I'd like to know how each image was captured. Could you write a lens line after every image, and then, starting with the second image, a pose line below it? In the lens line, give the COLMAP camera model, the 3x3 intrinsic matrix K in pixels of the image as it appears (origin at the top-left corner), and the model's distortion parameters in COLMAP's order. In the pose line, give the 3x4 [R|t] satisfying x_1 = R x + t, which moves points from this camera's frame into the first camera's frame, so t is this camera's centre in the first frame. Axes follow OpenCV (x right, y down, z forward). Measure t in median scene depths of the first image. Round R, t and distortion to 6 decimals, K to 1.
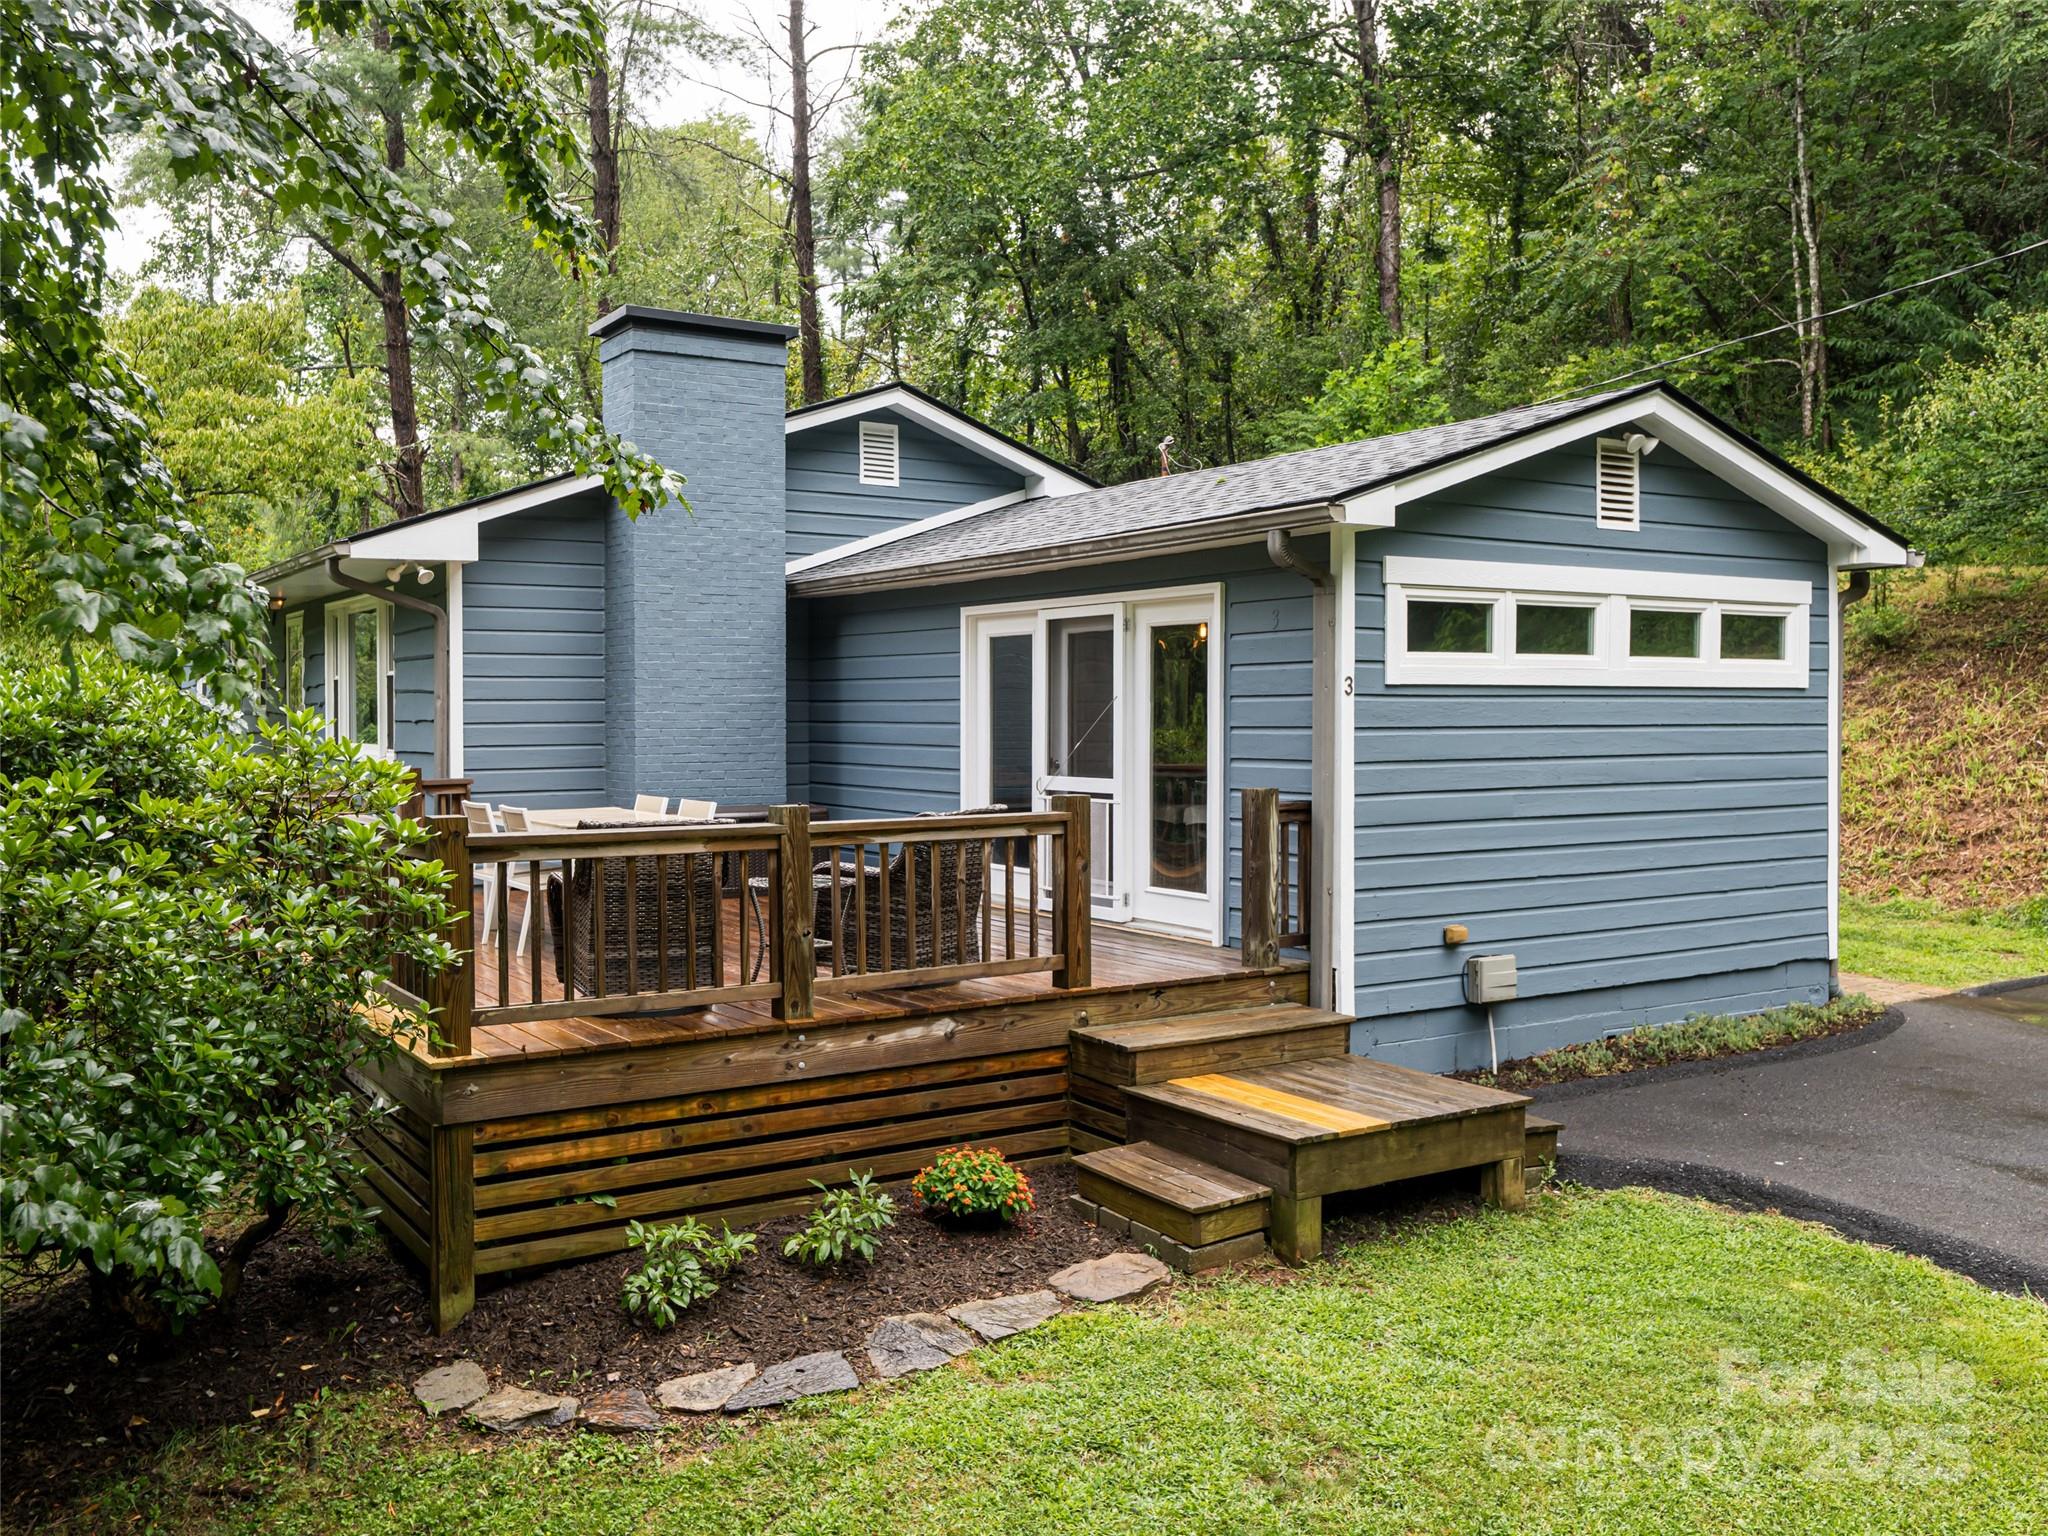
lens RADIAL K [[1588.0, 0, 1019.5], [0, 1588.0, 711.4], [0, 0, 1]] dist [0.002083, -0.001546]
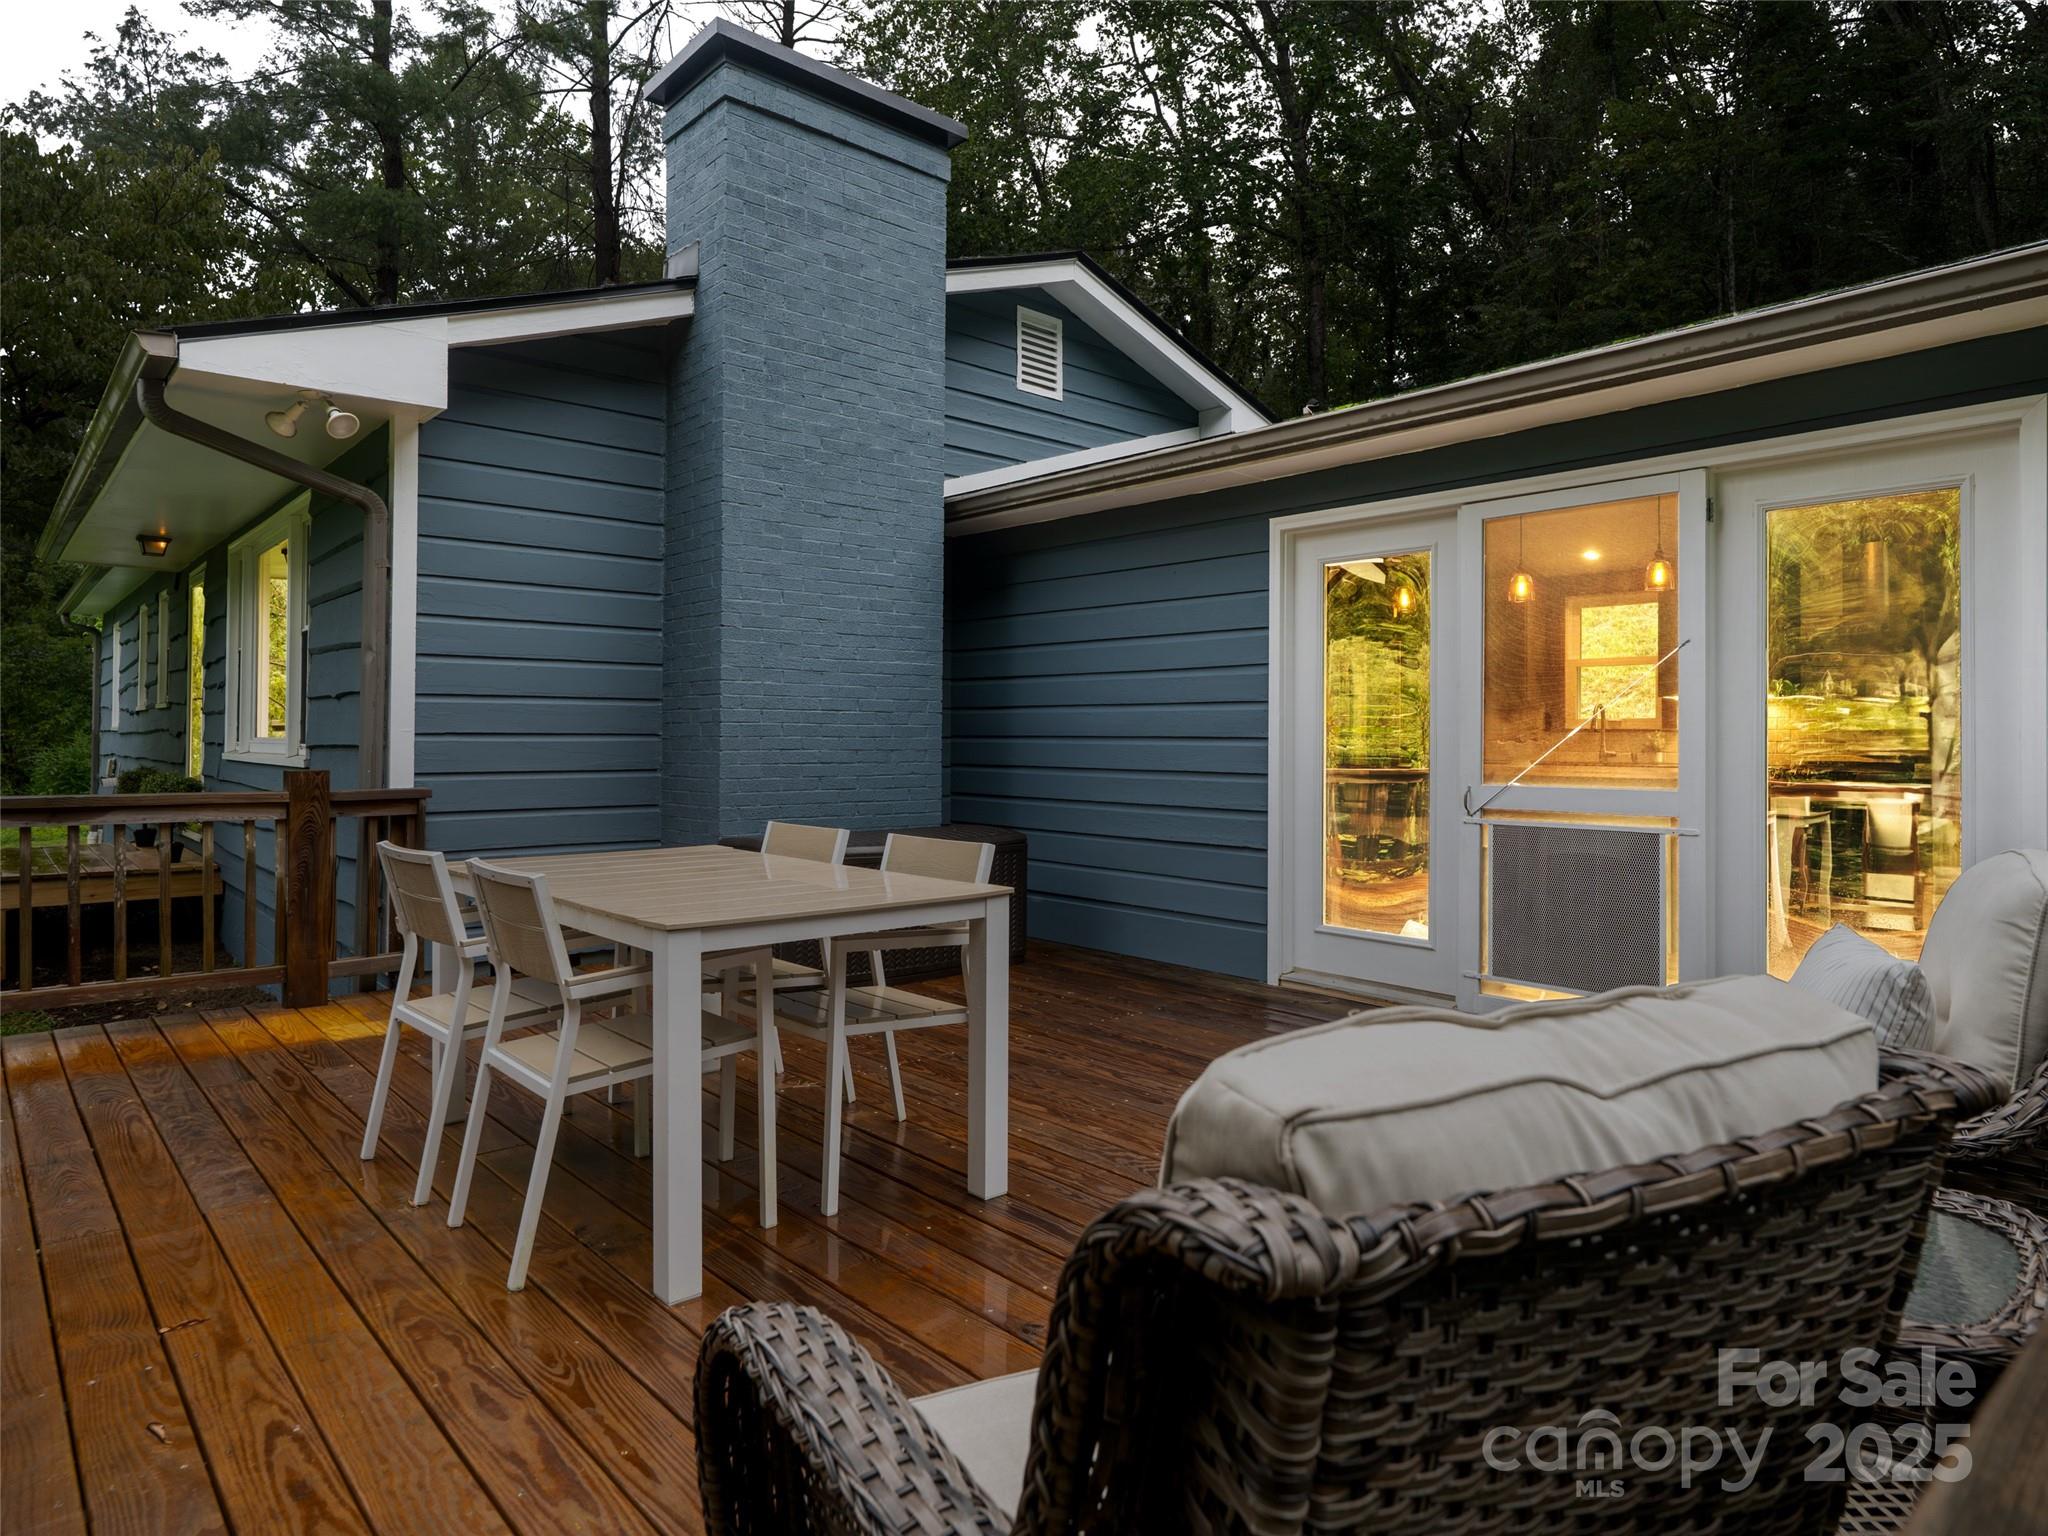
lens RADIAL K [[1060.3, 0, 1033.9], [0, 1060.3, 705.7], [0, 0, 1]] dist [0.030403, -0.000038]
pose [[0.988265, 0.016435, 0.151860, -0.177821], [-0.010878, 0.999243, -0.037354, 0.023432], [-0.152358, 0.035263, 0.987696, 0.555388]]
